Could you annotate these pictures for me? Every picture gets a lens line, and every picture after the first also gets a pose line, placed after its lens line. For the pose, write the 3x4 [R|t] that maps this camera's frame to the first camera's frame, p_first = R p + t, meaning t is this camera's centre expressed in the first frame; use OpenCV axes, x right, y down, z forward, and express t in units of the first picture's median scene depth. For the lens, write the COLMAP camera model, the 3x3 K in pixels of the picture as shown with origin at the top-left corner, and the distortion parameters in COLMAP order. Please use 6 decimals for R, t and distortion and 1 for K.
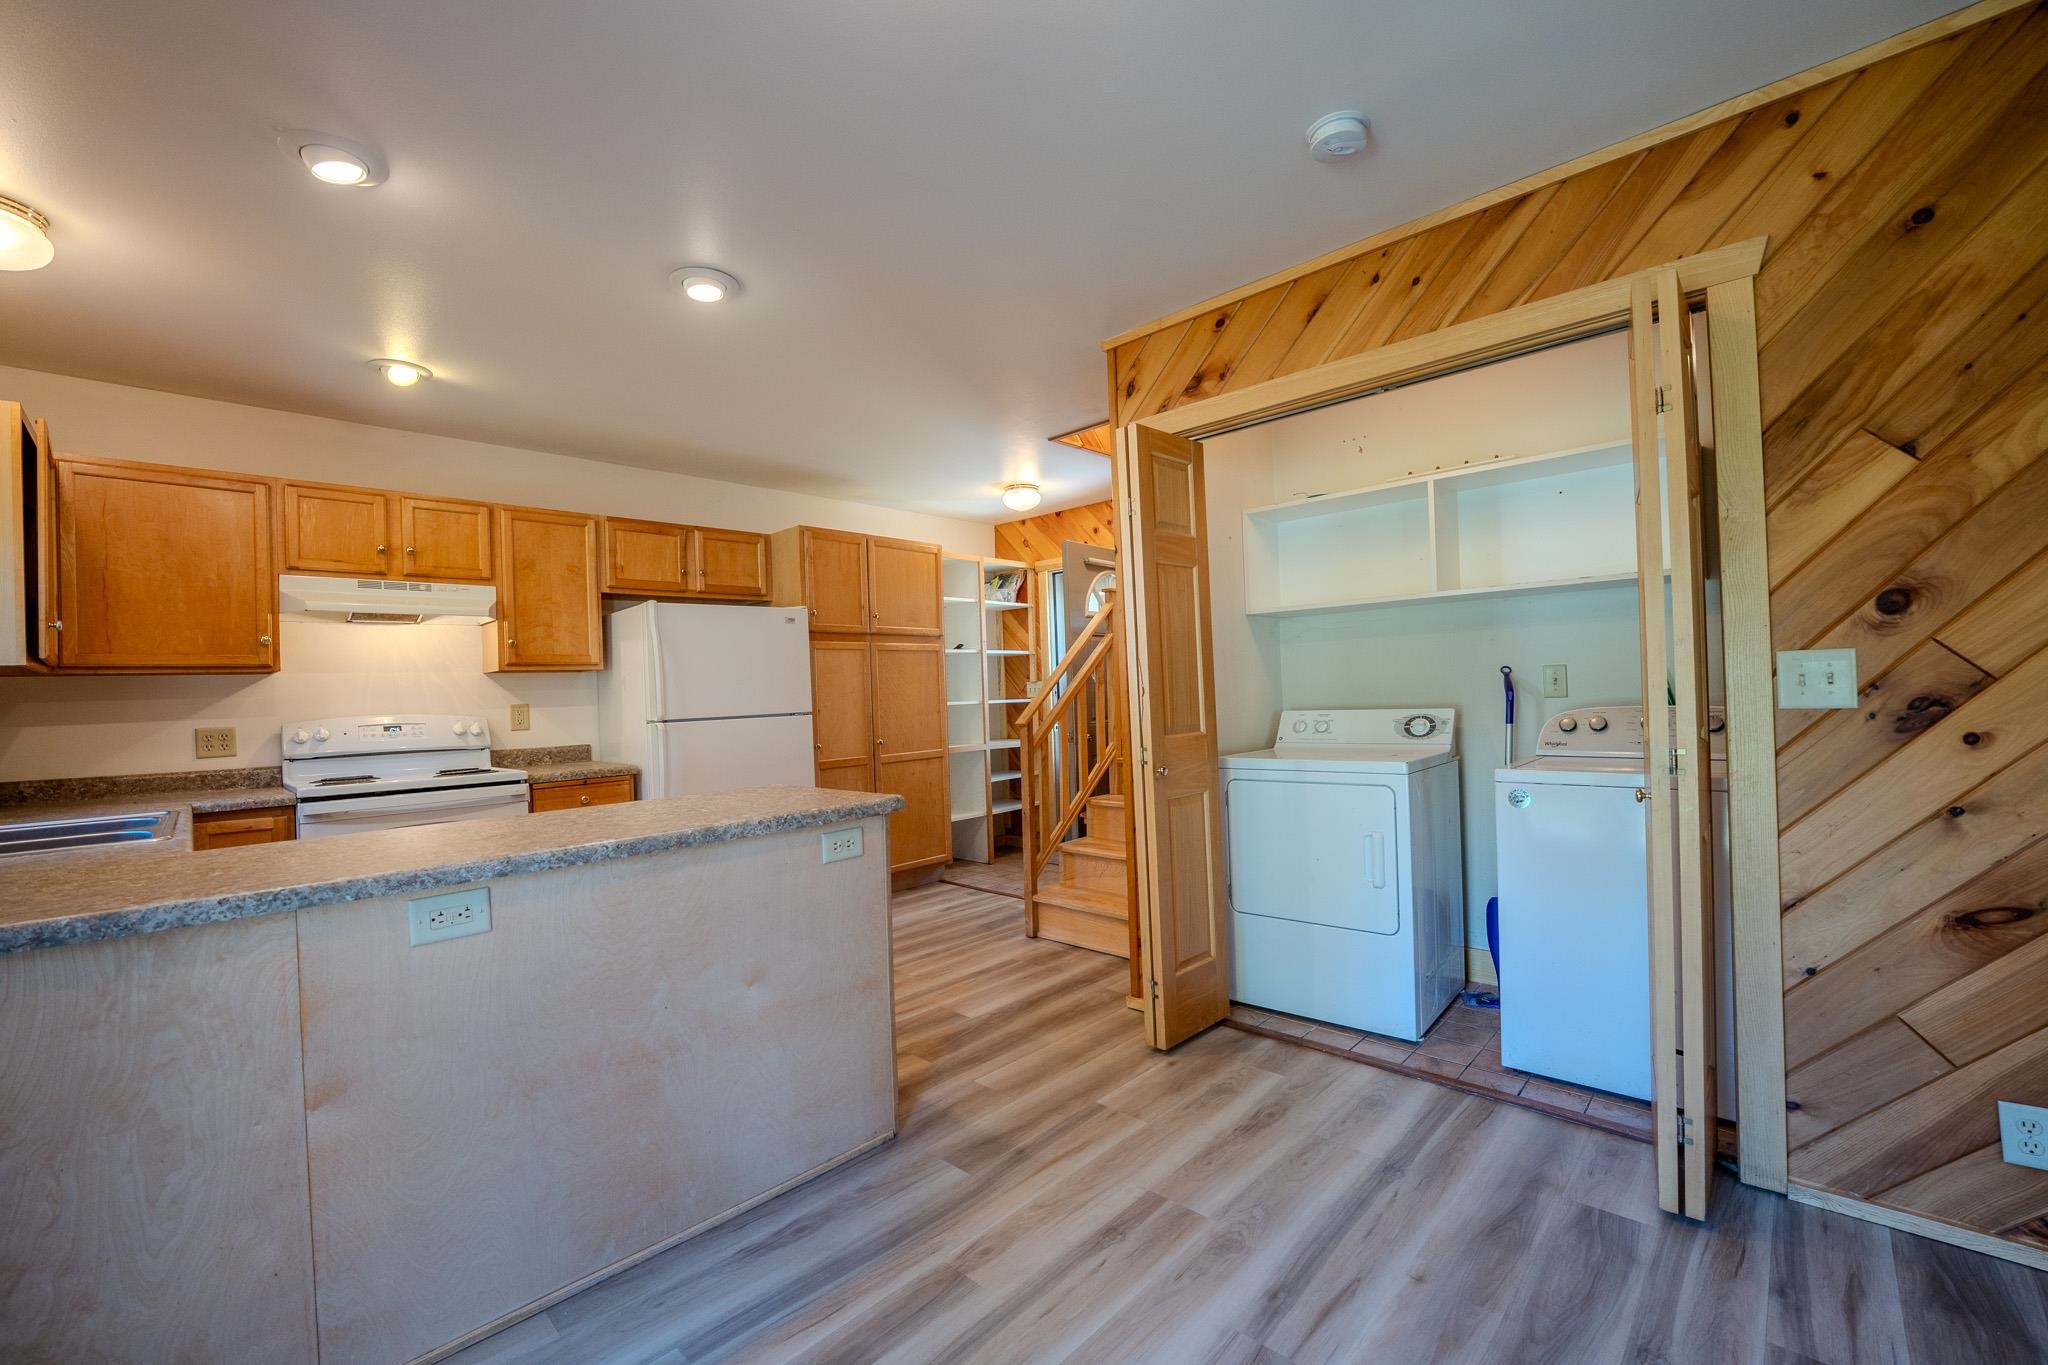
lens RADIAL K [[838.6, 0, 1034.4], [0, 838.6, 685.9], [0, 0, 1]] dist [-0.031435, 0.003269]
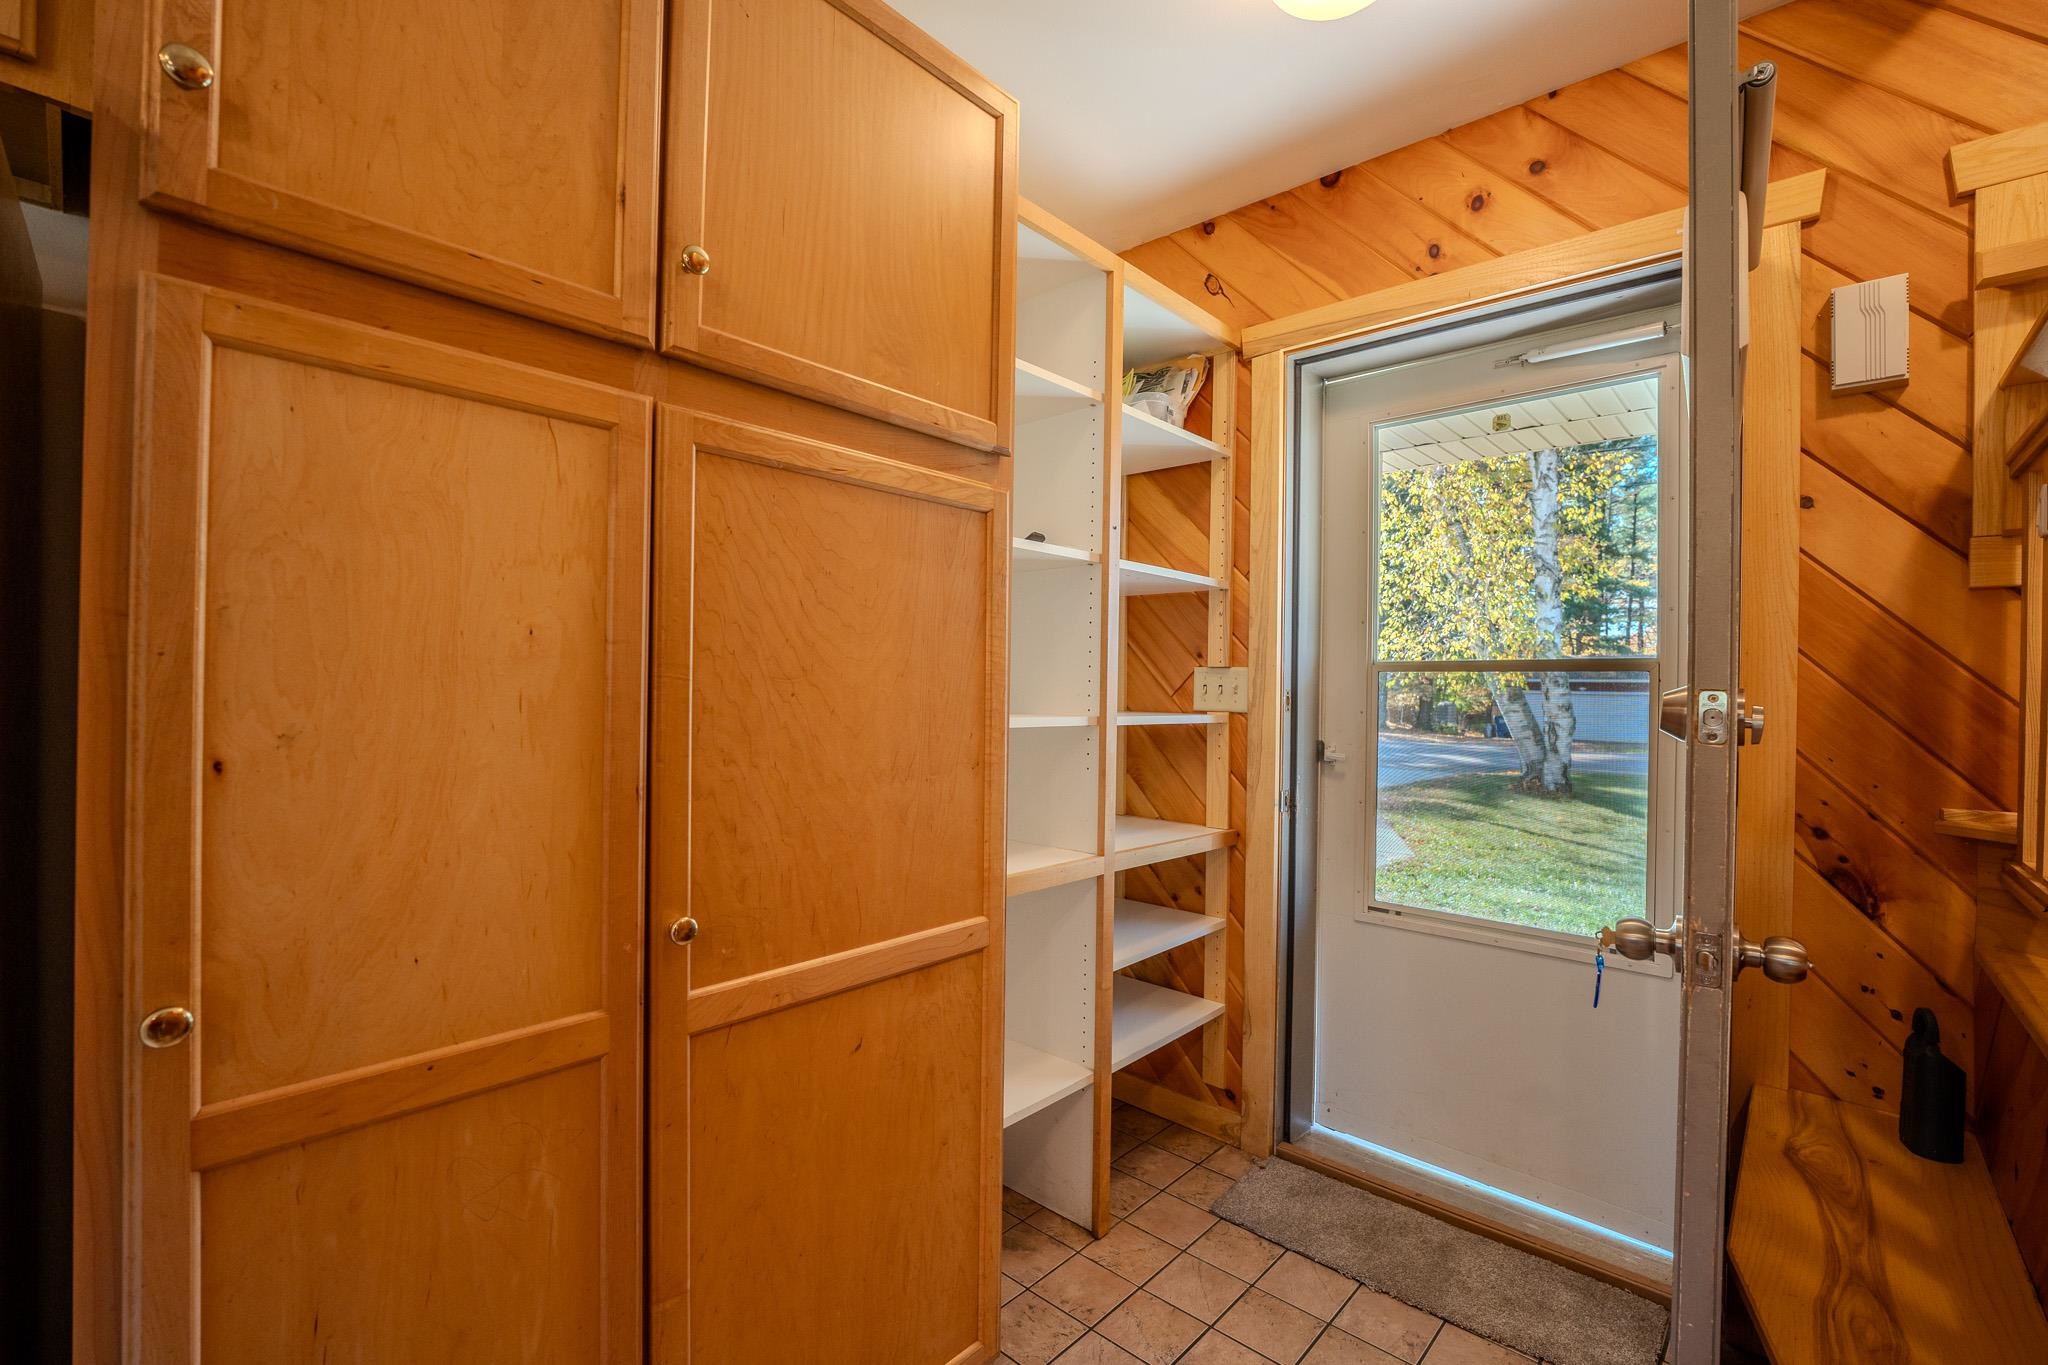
lens RADIAL K [[890.6, 0, 1036.6], [0, 890.6, 686.6], [0, 0, 1]] dist [-0.019396, -0.000495]
pose [[0.998560, 0.048034, 0.023872, -0.093602], [-0.048058, 0.998844, 0.000456, 0.007334], [-0.023823, -0.001603, 0.999715, 0.662956]]
